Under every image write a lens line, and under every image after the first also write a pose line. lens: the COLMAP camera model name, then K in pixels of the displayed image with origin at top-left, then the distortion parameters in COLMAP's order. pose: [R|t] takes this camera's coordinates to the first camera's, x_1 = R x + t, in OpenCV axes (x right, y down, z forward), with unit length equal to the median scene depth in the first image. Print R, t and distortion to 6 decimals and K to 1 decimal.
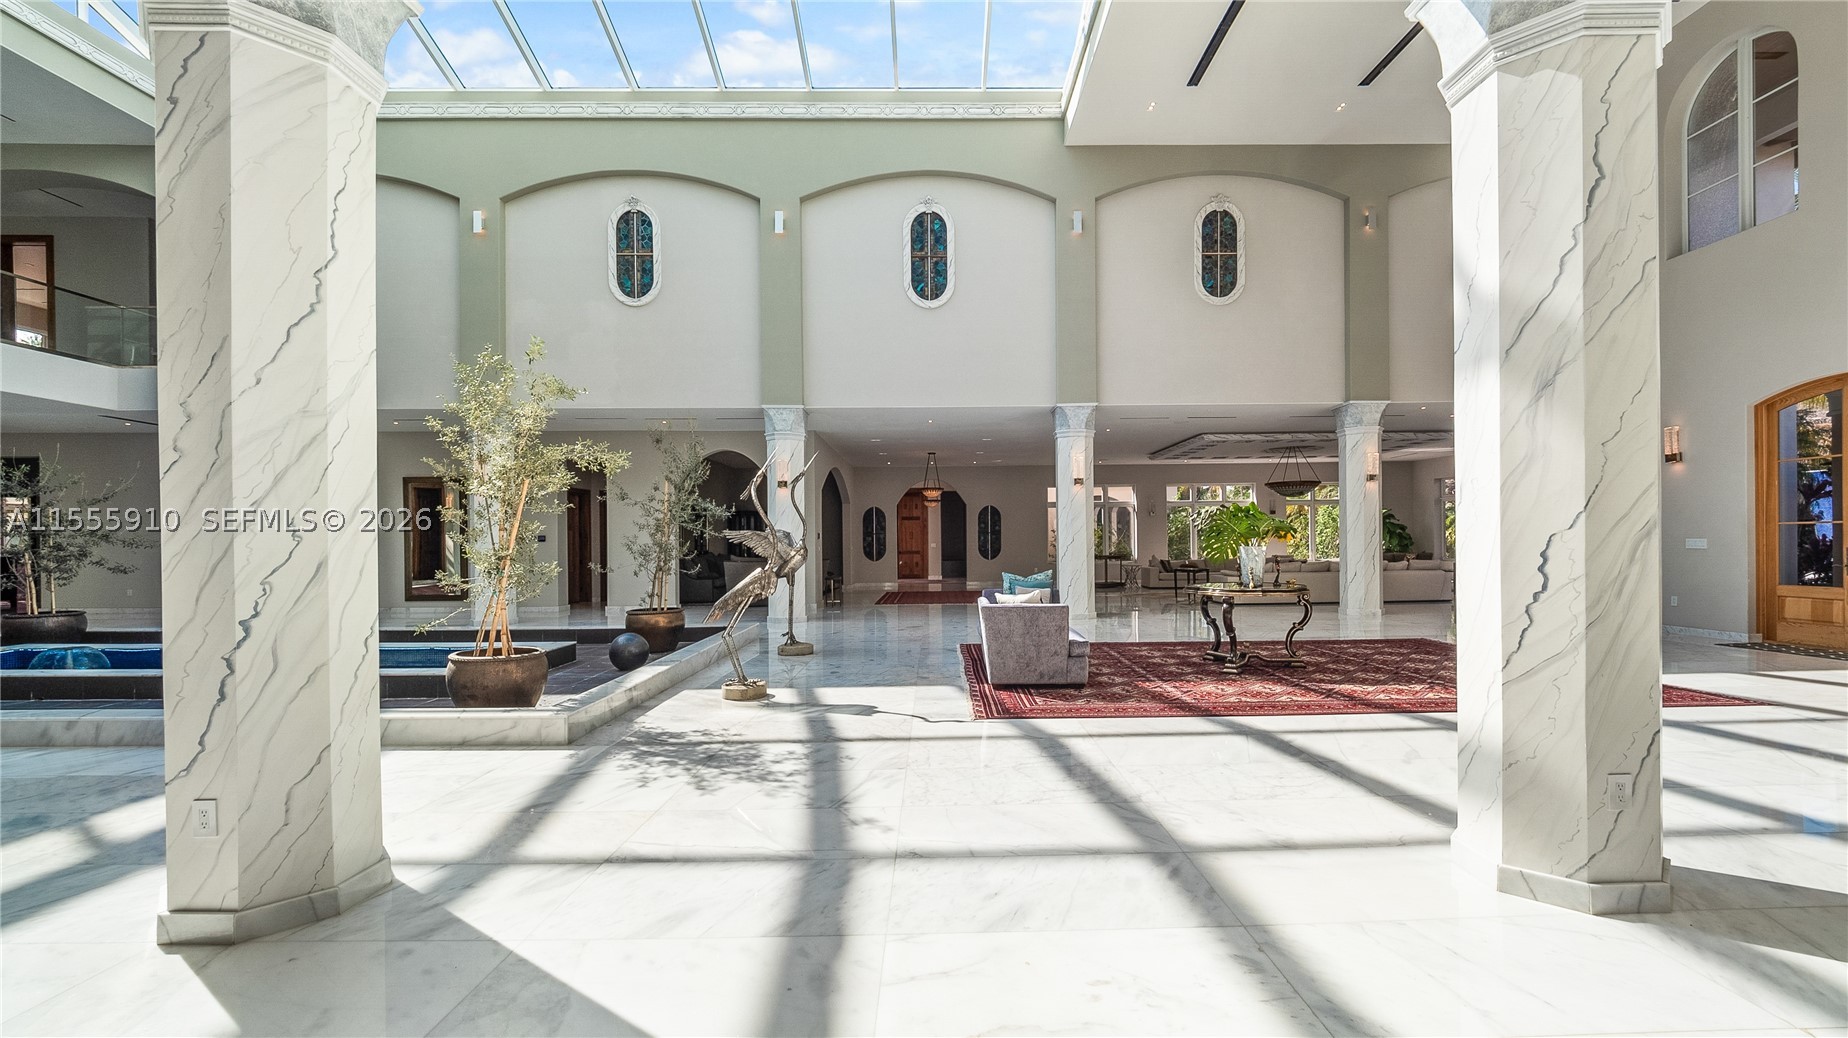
lens RADIAL K [[740.7, 0, 923.9], [0, 740.7, 534.9], [0, 0, 1]] dist [-0.009271, -0.000614]
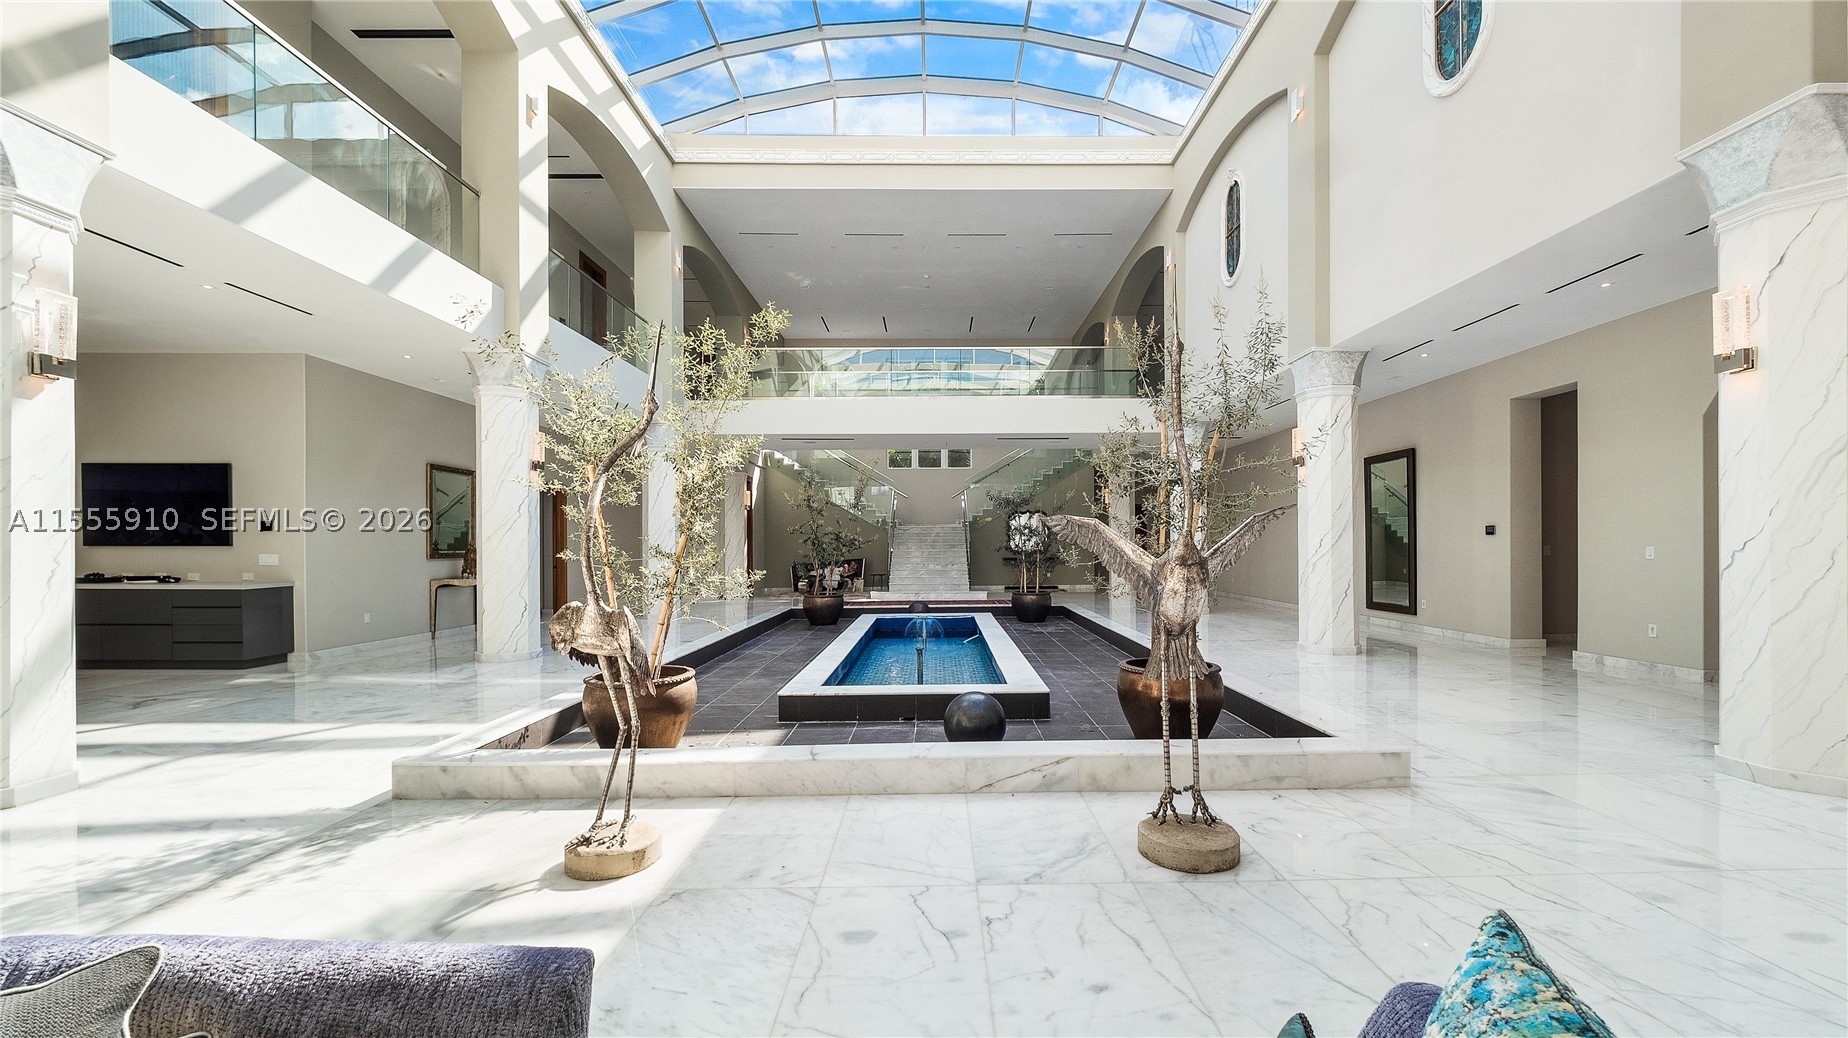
lens RADIAL K [[740.7, 0, 937.6], [0, 740.7, 543.7], [0, 0, 1]] dist [-0.009271, -0.000614]
pose [[0.029040, 0.005605, -0.999563, 0.126439], [0.015166, 0.999867, 0.006048, 0.006462], [0.999463, -0.015335, 0.028951, 0.624553]]
